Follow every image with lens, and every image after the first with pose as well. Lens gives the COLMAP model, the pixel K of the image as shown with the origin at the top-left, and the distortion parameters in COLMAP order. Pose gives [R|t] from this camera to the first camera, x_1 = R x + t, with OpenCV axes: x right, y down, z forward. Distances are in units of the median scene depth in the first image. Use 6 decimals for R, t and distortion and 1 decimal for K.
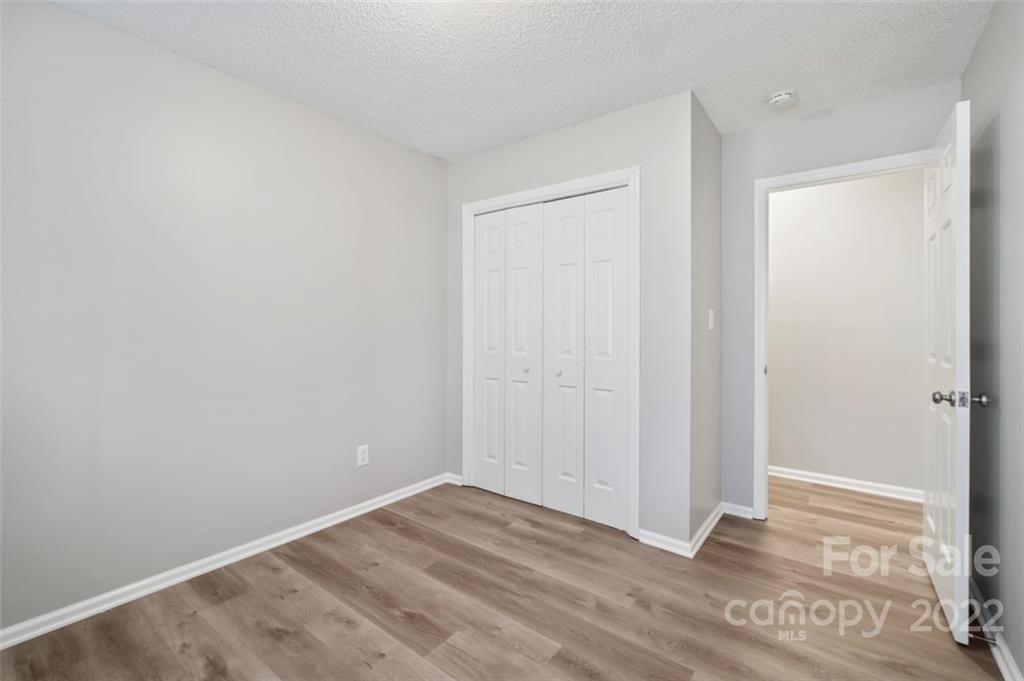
lens RADIAL K [[445.0, 0, 510.0], [0, 445.0, 323.9], [0, 0, 1]] dist [-0.000104, 0.000049]
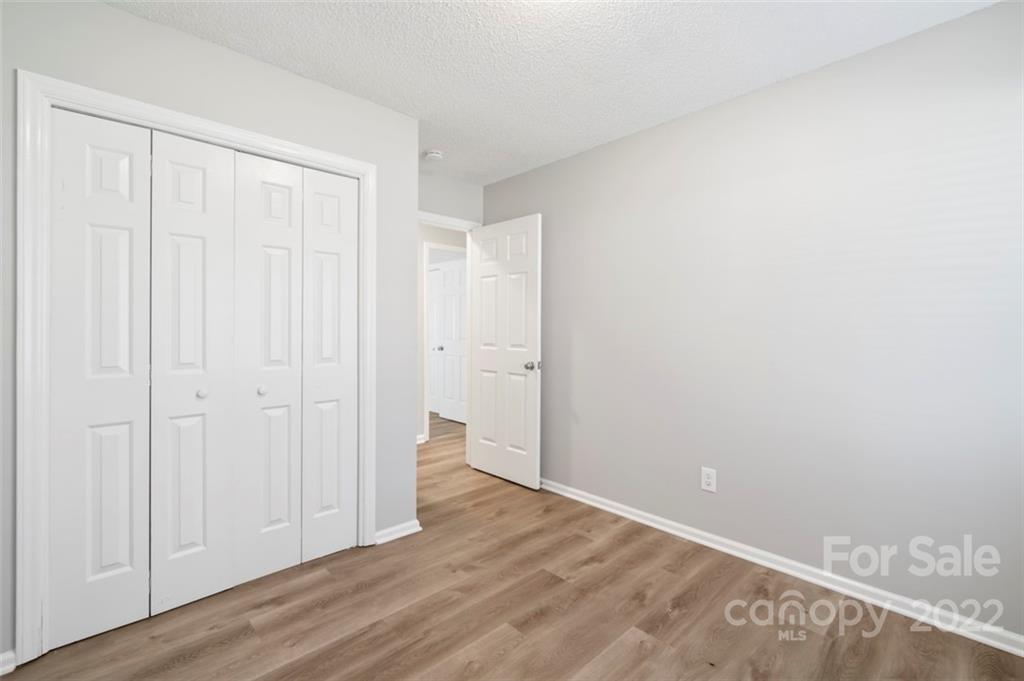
lens RADIAL K [[445.0, 0, 510.0], [0, 445.0, 323.9], [0, 0, 1]] dist [-0.000104, 0.000049]
pose [[0.164174, 0.006048, 0.986413, -0.724099], [-0.009944, 0.999941, -0.004476, -0.003437], [-0.986381, -0.009074, 0.164225, 0.616172]]
